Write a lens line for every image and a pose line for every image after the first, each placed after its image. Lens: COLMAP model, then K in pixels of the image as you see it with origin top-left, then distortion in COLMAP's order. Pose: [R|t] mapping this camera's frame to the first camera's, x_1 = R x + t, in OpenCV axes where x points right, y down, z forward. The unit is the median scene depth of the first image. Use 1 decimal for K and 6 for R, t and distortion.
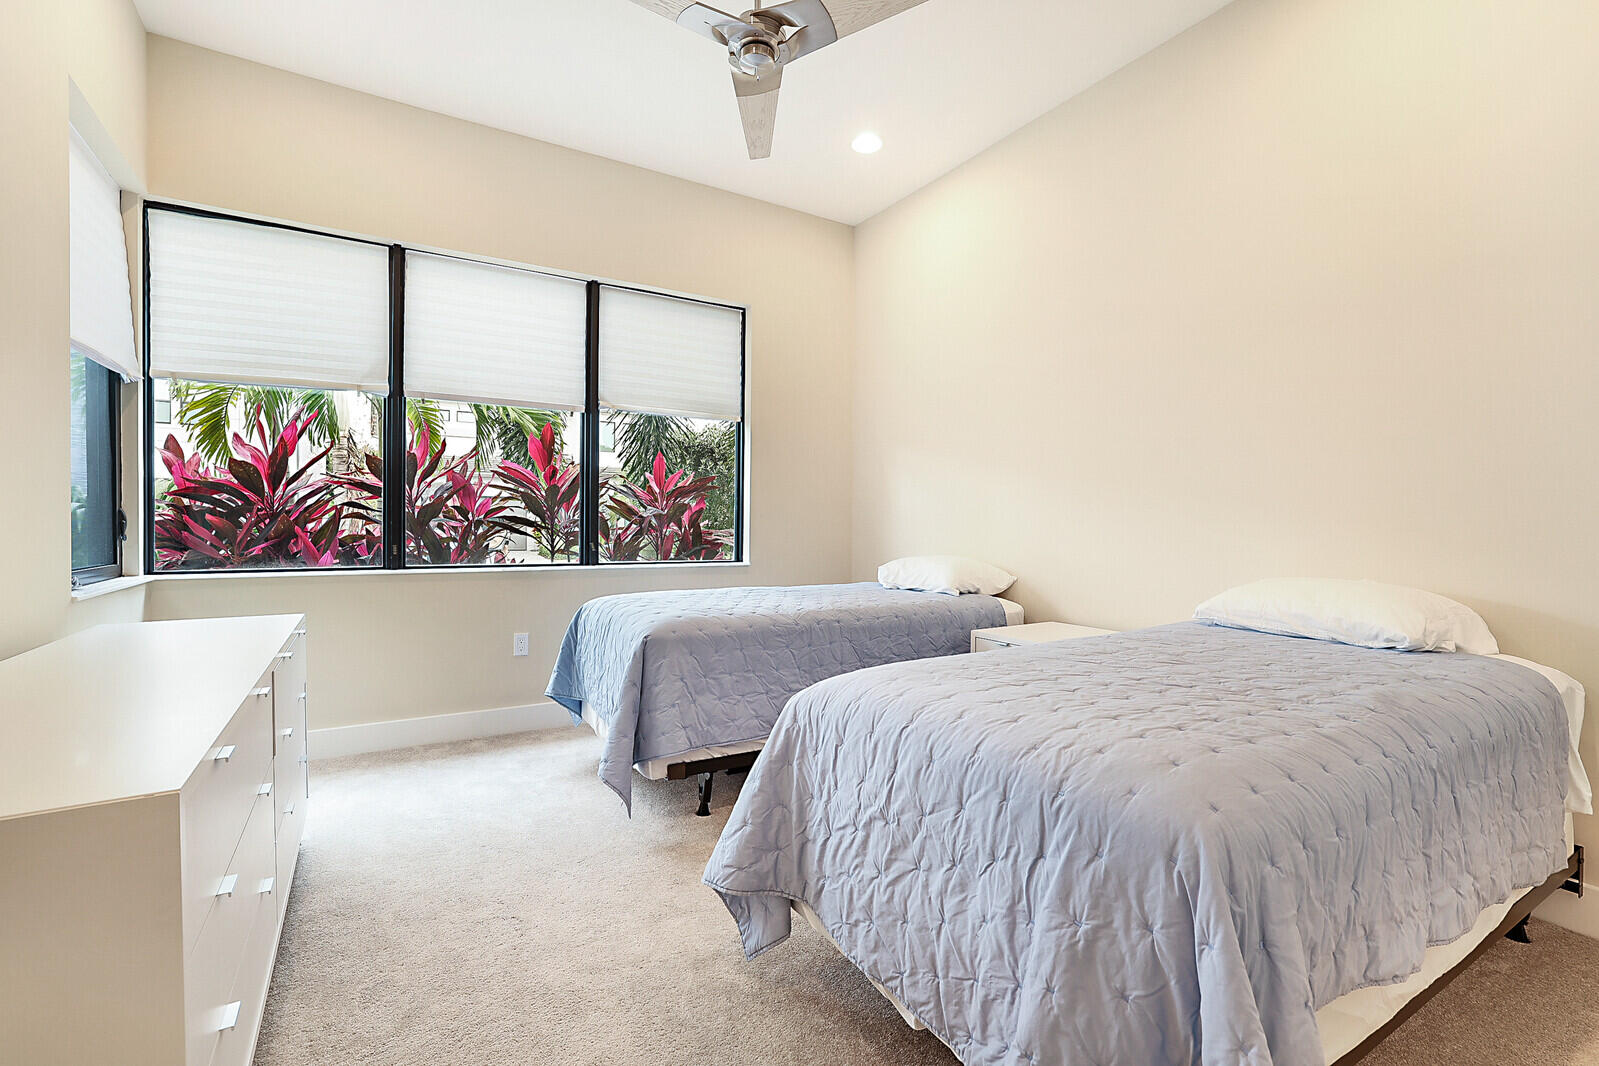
lens RADIAL K [[707.6, 0, 799.5], [0, 707.6, 533.0], [0, 0, 1]] dist [0.000597, 0.000269]
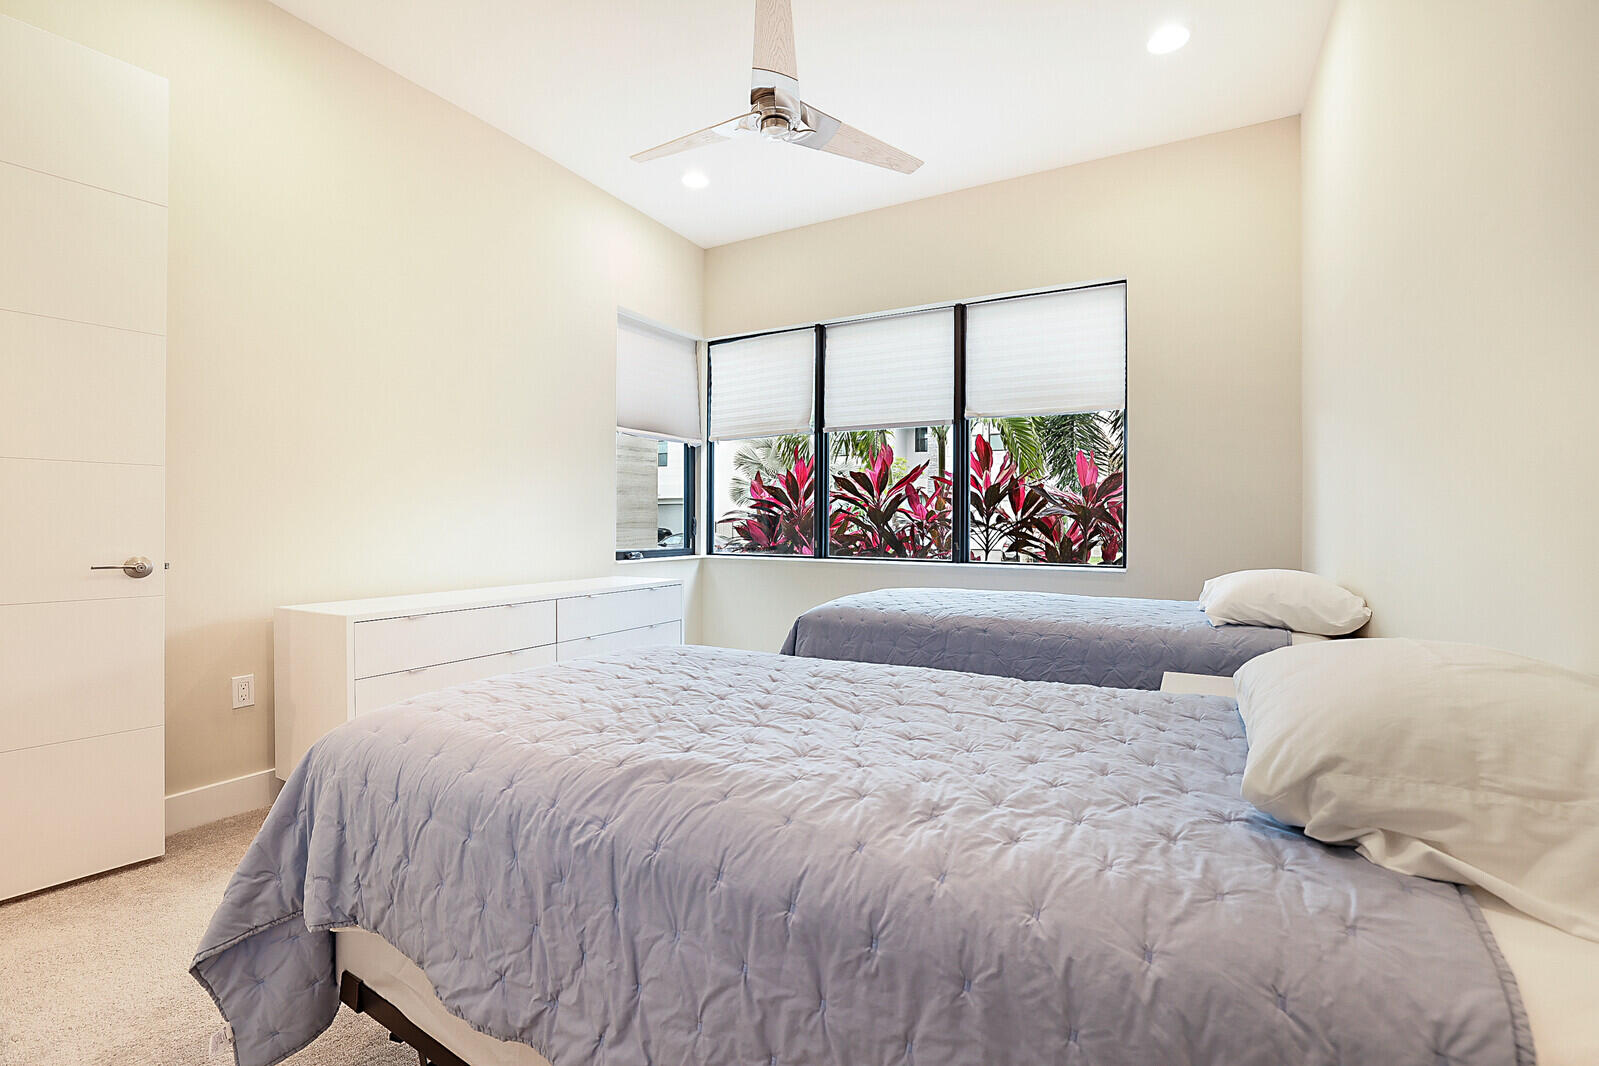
lens RADIAL K [[691.1, 0, 804.9], [0, 691.1, 527.9], [0, 0, 1]] dist [-0.013623, 0.000473]
pose [[0.507940, 0.000336, -0.861392, 0.567485], [-0.007709, 0.999962, -0.004156, -0.001763], [0.861358, 0.008751, 0.507923, 0.280068]]
